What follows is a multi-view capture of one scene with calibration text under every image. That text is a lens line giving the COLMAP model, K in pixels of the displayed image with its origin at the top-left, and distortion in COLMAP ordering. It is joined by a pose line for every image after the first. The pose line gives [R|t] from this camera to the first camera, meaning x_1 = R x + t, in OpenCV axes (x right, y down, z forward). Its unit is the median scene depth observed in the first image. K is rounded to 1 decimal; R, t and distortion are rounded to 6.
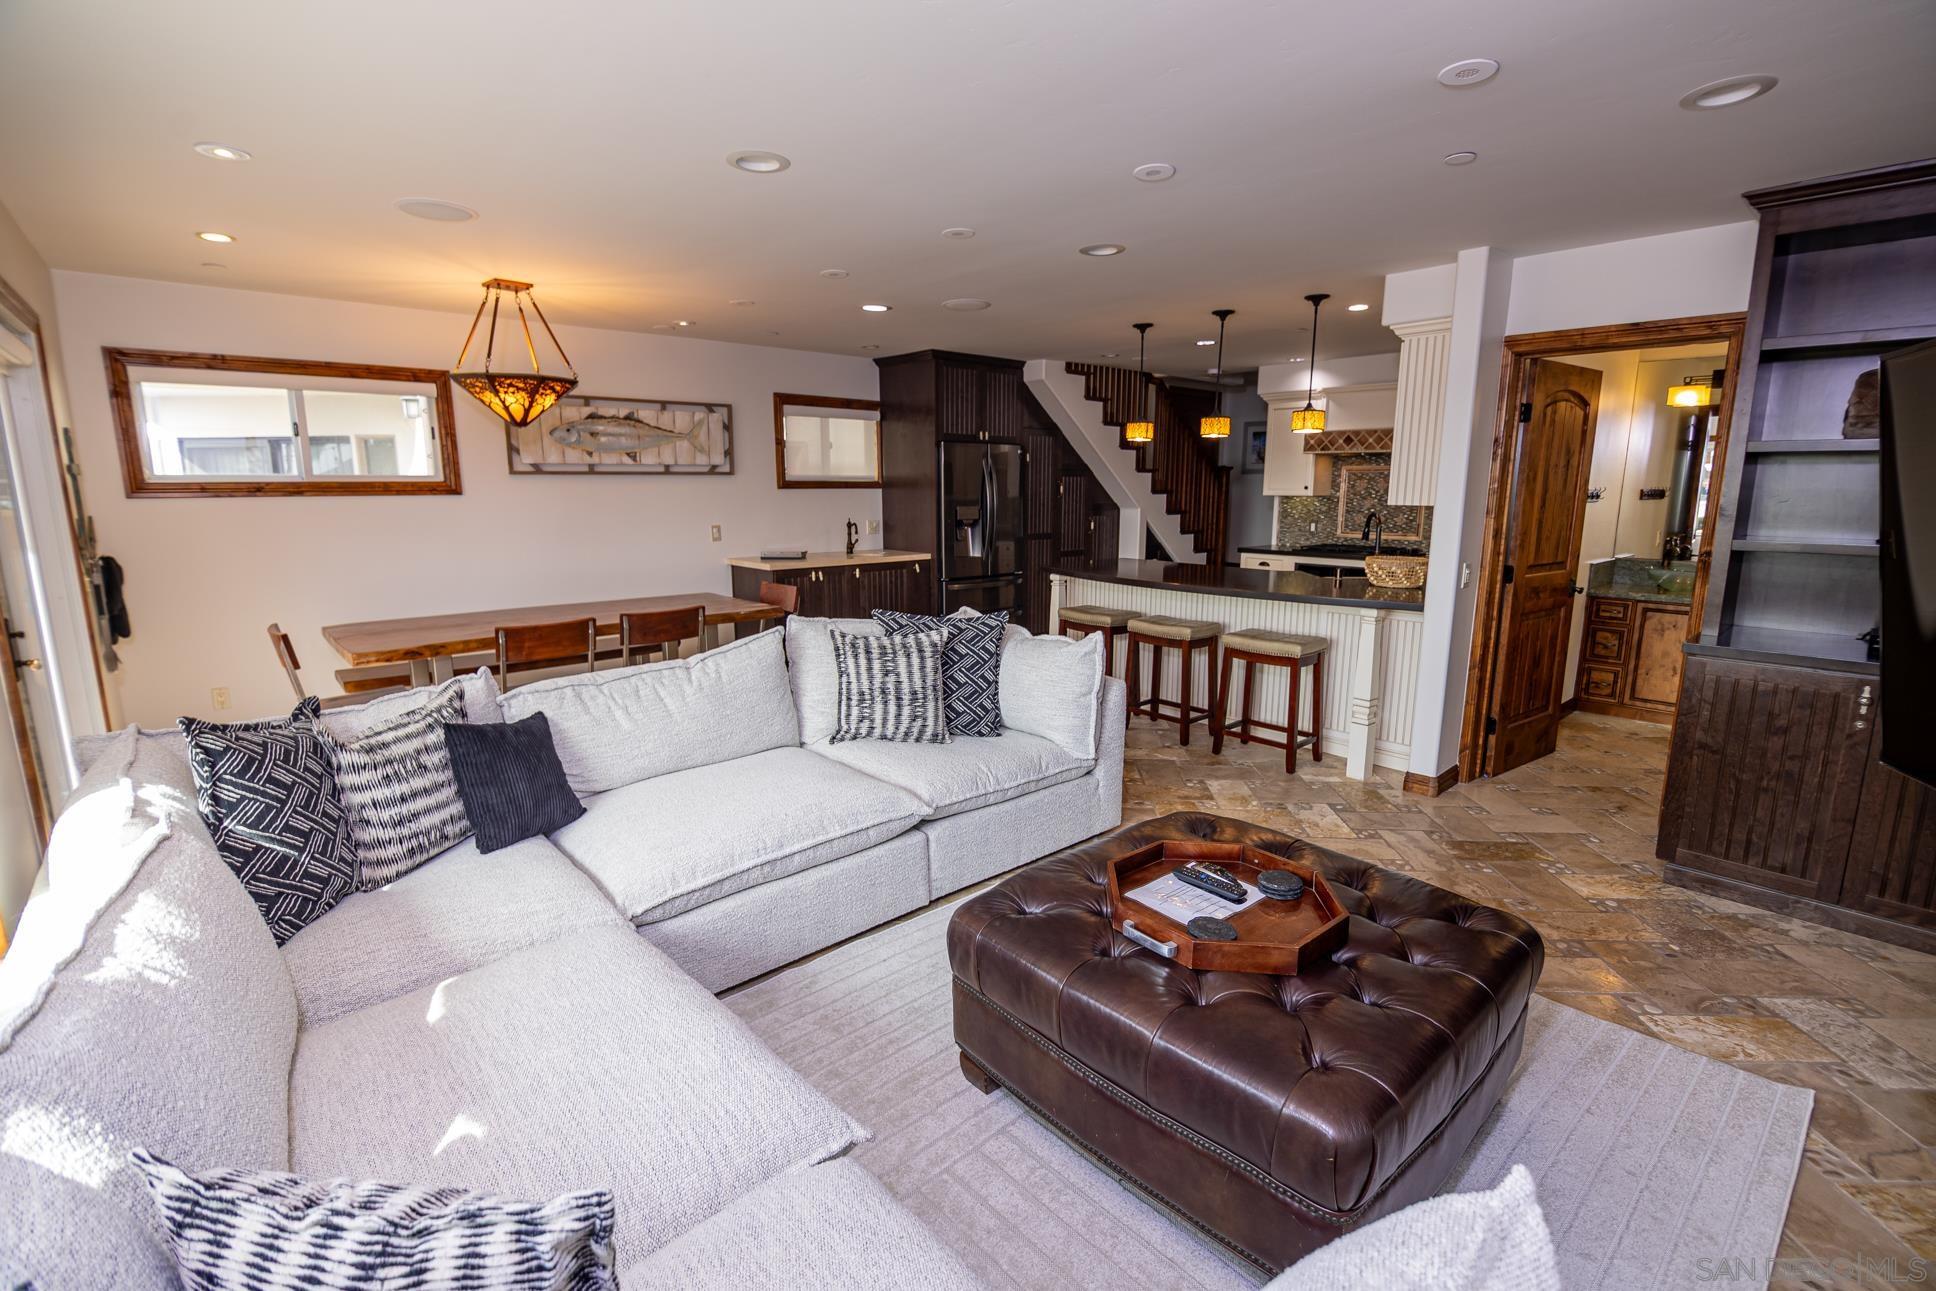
lens RADIAL K [[862.8, 0, 969.5], [0, 862.8, 636.9], [0, 0, 1]] dist [-0.010471, -0.002716]
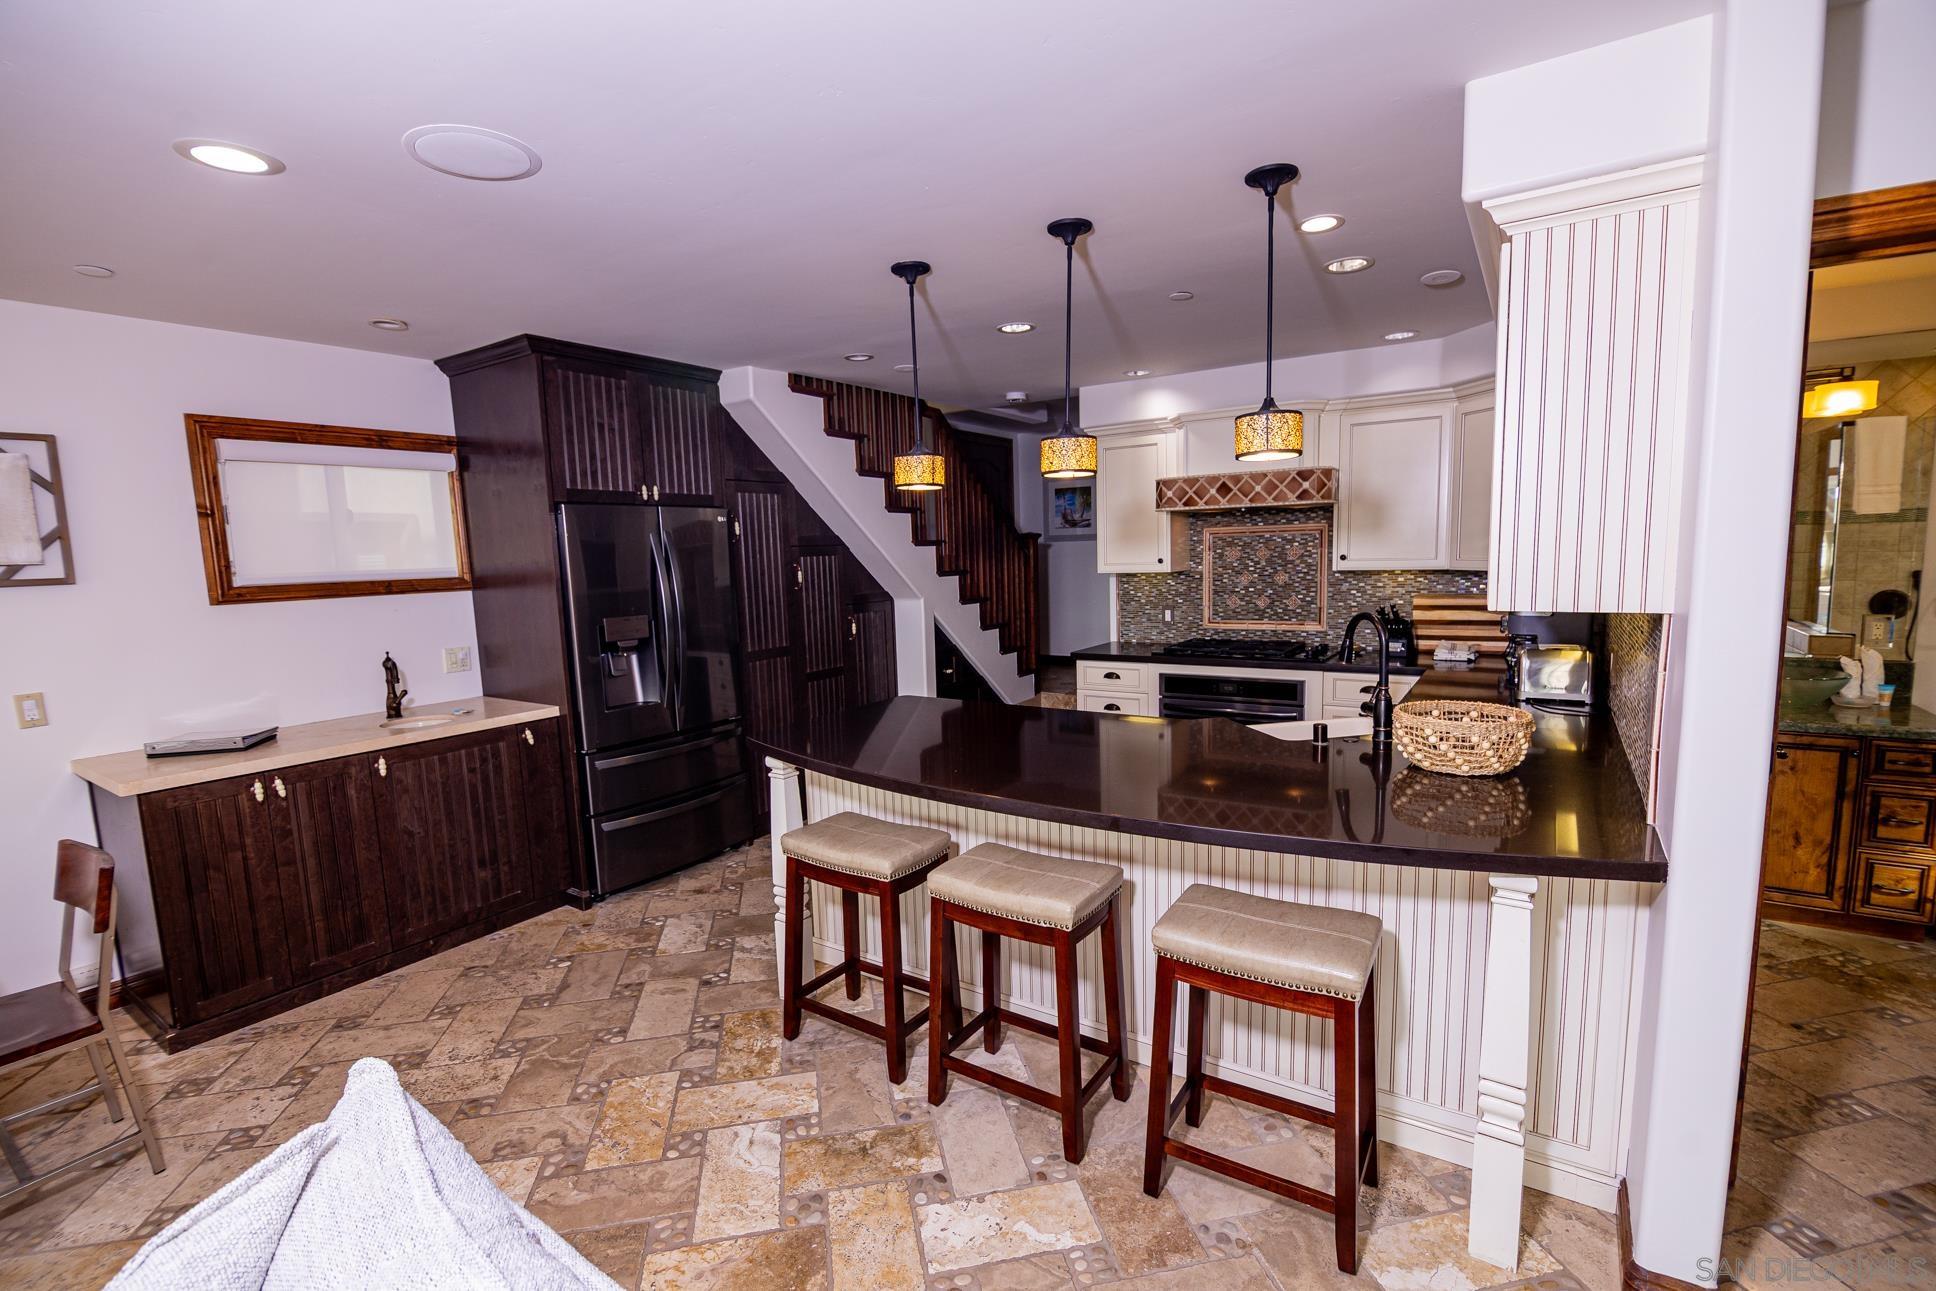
lens RADIAL K [[862.8, 0, 962.4], [0, 862.8, 651.7], [0, 0, 1]] dist [-0.010471, -0.002716]
pose [[0.968381, -0.061424, 0.241798, 0.078849], [0.076292, 0.995697, -0.052607, -0.088634], [-0.237526, 0.069391, 0.968900, 0.434749]]
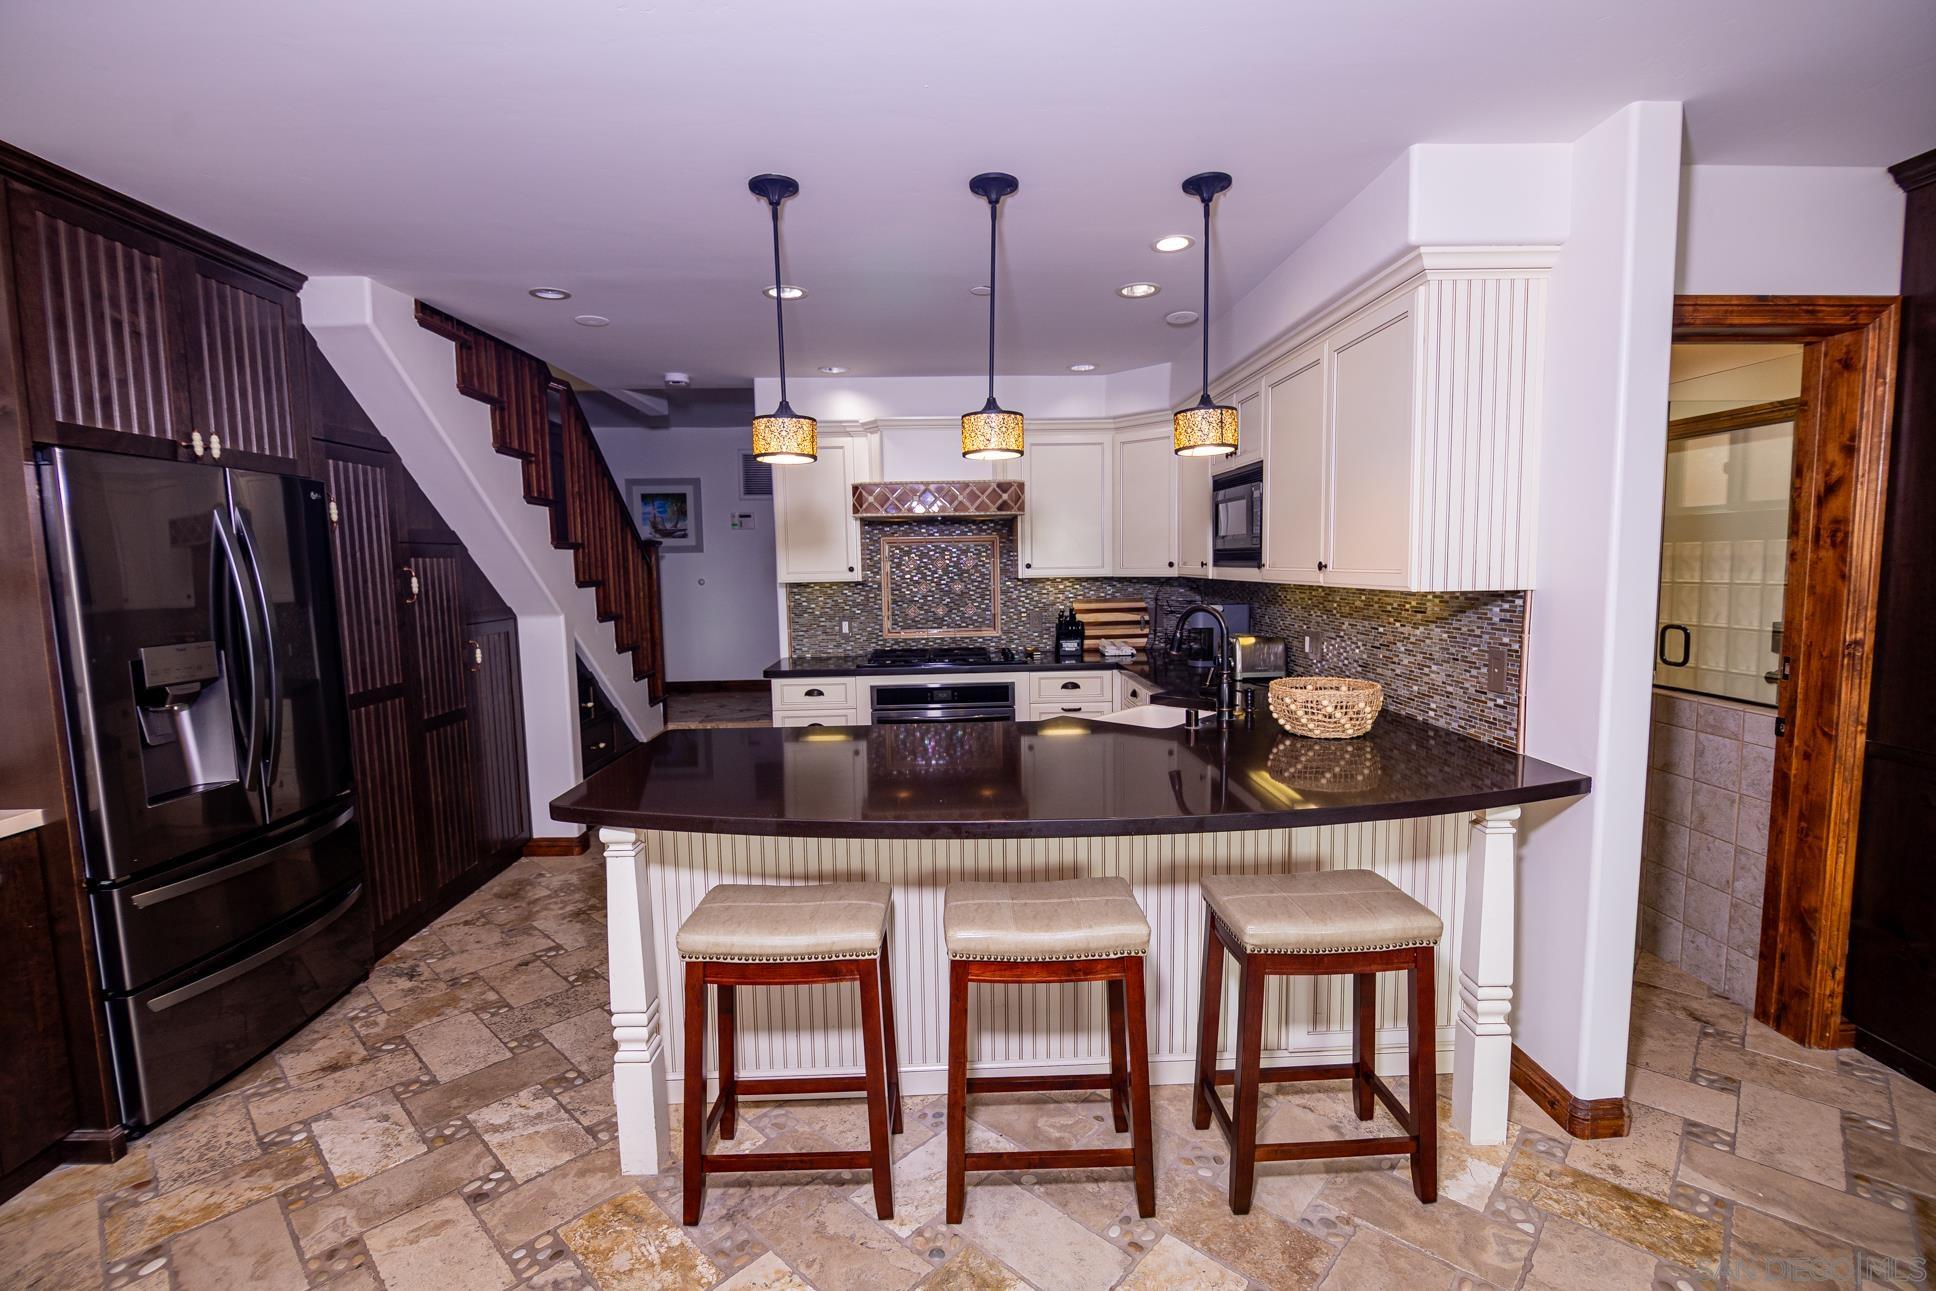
lens RADIAL K [[862.8, 0, 969.0], [0, 862.8, 641.4], [0, 0, 1]] dist [-0.010471, -0.002716]
pose [[0.644273, -0.085353, 0.760018, -0.060616], [0.154468, 0.987795, -0.020011, -0.105587], [-0.749034, 0.130291, 0.649594, 0.590697]]
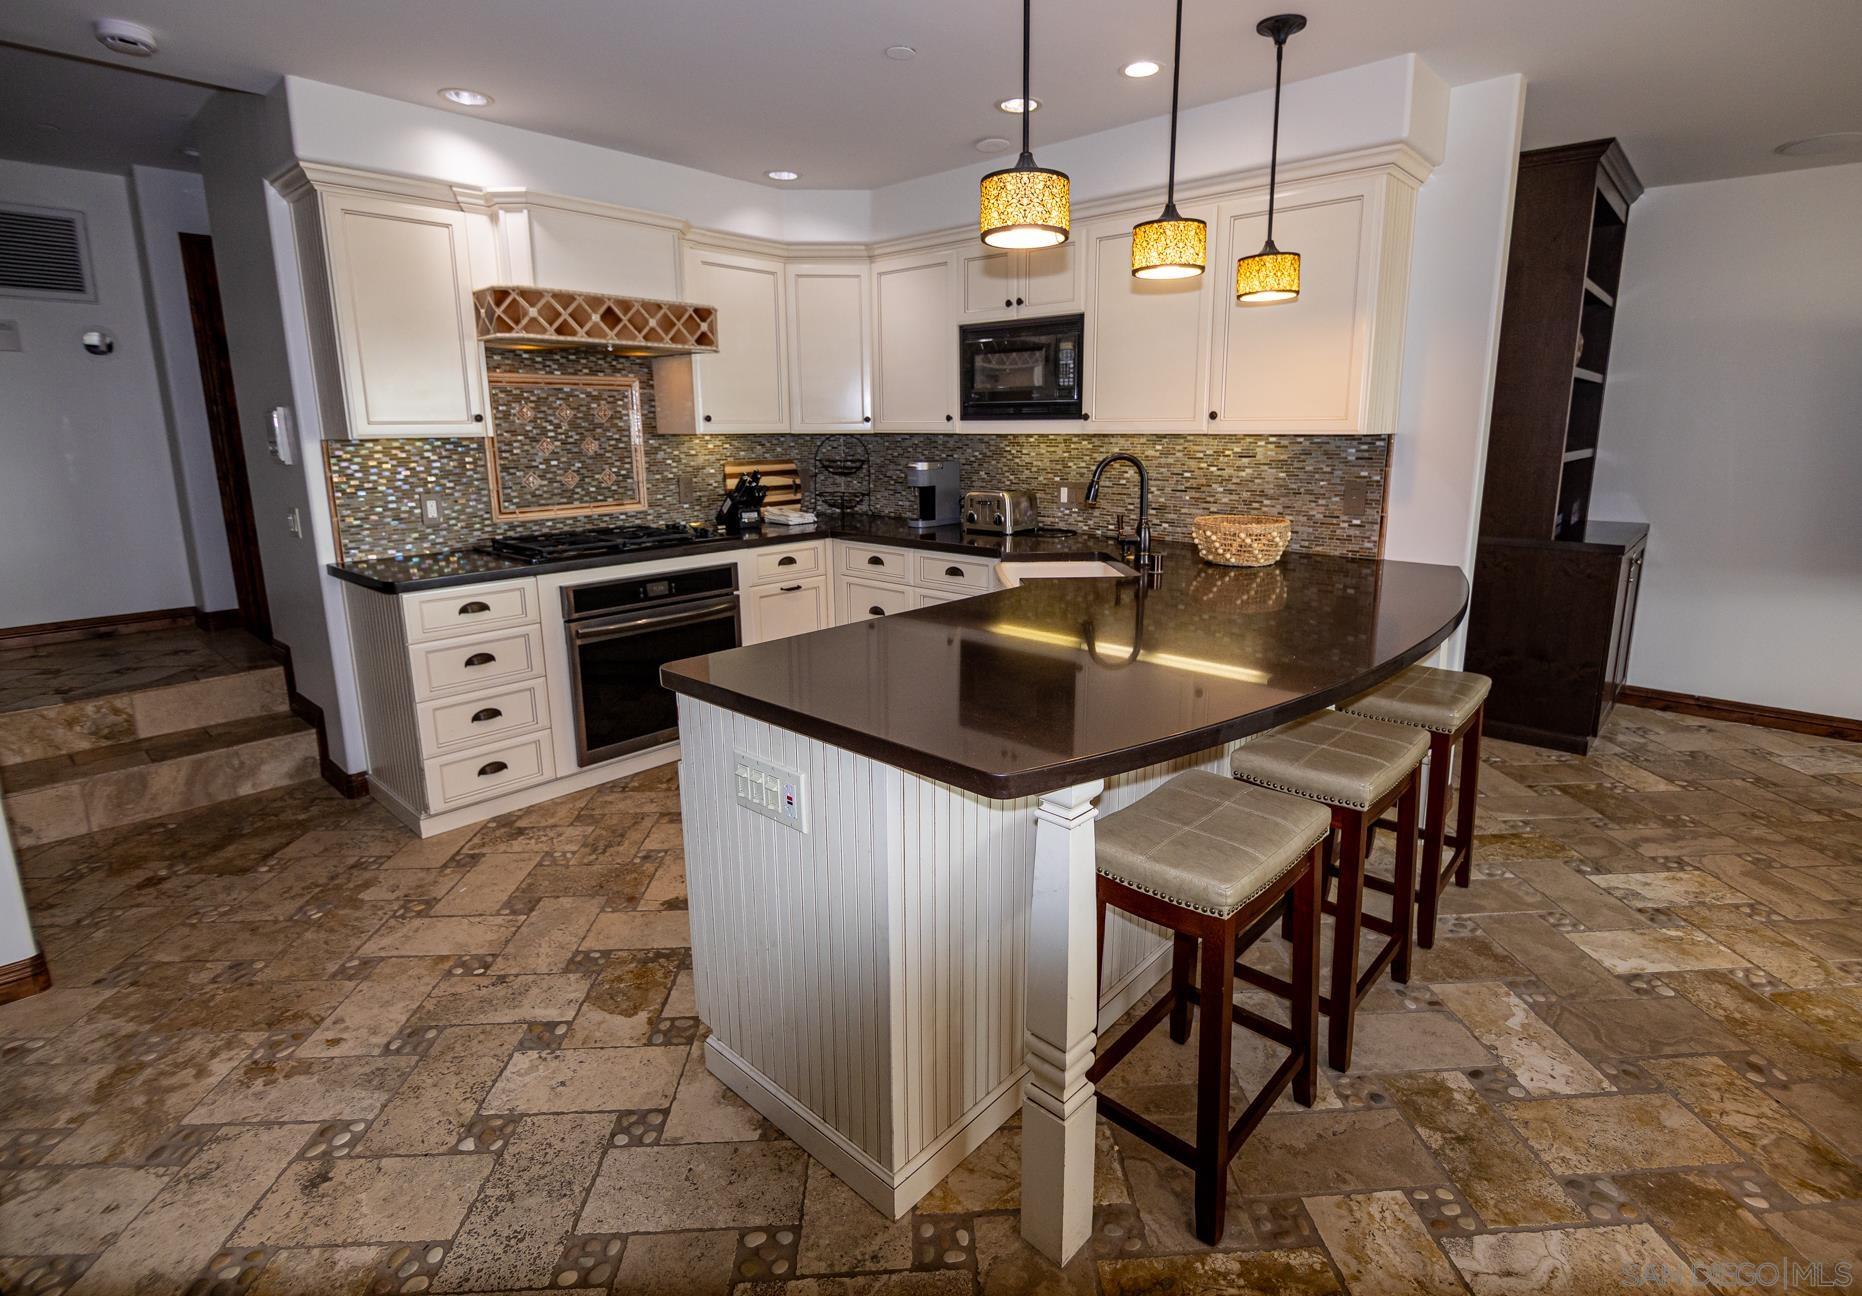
lens RADIAL K [[903.7, 0, 956.5], [0, 903.7, 603.9], [0, 0, 1]] dist [-0.012797, -0.001924]
pose [[-0.114107, -0.193754, 0.974392, -0.108888], [0.179386, 0.960658, 0.212030, -0.156017], [-0.977139, 0.198987, -0.074861, 0.936289]]
